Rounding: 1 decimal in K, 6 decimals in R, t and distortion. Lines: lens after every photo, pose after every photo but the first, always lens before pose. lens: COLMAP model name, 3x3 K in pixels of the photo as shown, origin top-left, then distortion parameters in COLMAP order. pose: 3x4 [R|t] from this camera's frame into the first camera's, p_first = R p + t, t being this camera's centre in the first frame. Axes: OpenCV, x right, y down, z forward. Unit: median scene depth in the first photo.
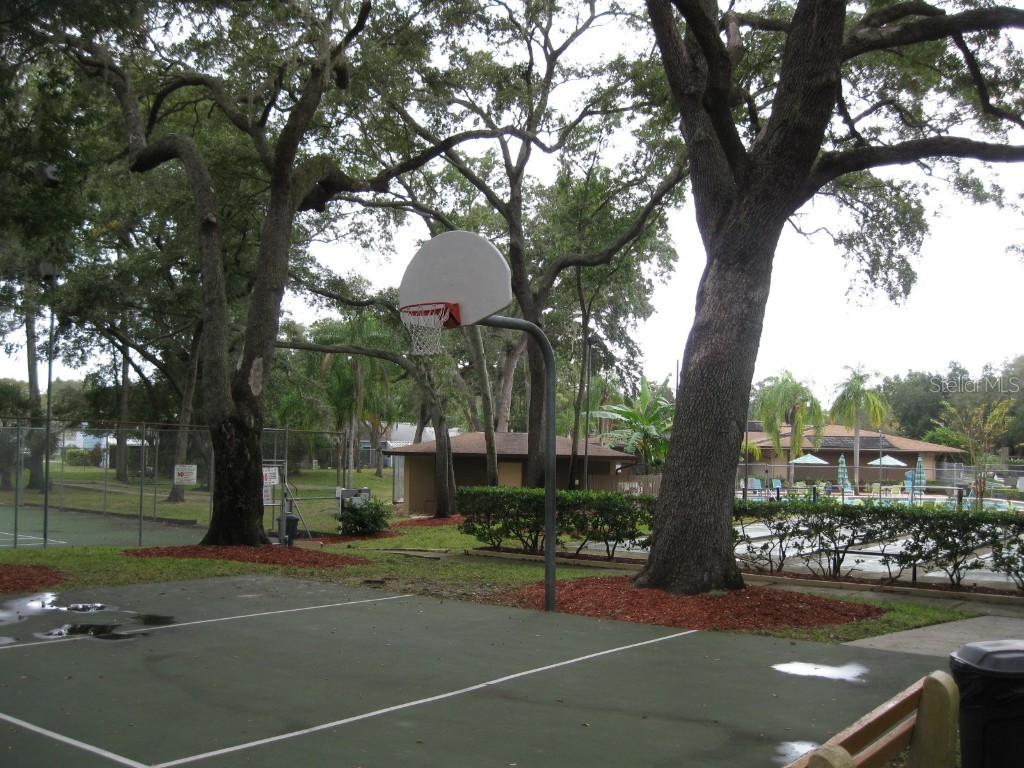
lens RADIAL K [[1041.0, 0, 512.0], [0, 1041.0, 384.0], [0, 0, 1]] dist [-0.094408, 0.000905]
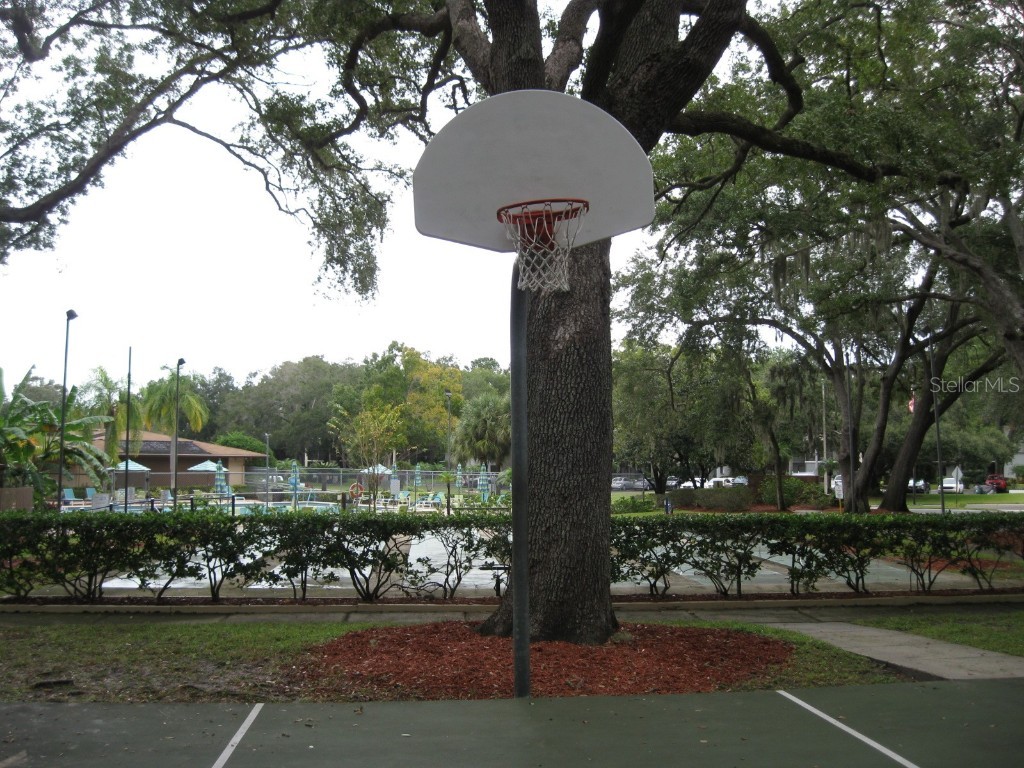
lens RADIAL K [[1041.0, 0, 512.0], [0, 1041.0, 384.0], [0, 0, 1]] dist [-0.094408, 0.000905]
pose [[0.743435, 0.032276, 0.668029, -0.070219], [-0.028790, 0.999453, -0.016249, 0.005099], [-0.668189, -0.007153, 0.743958, 0.087716]]
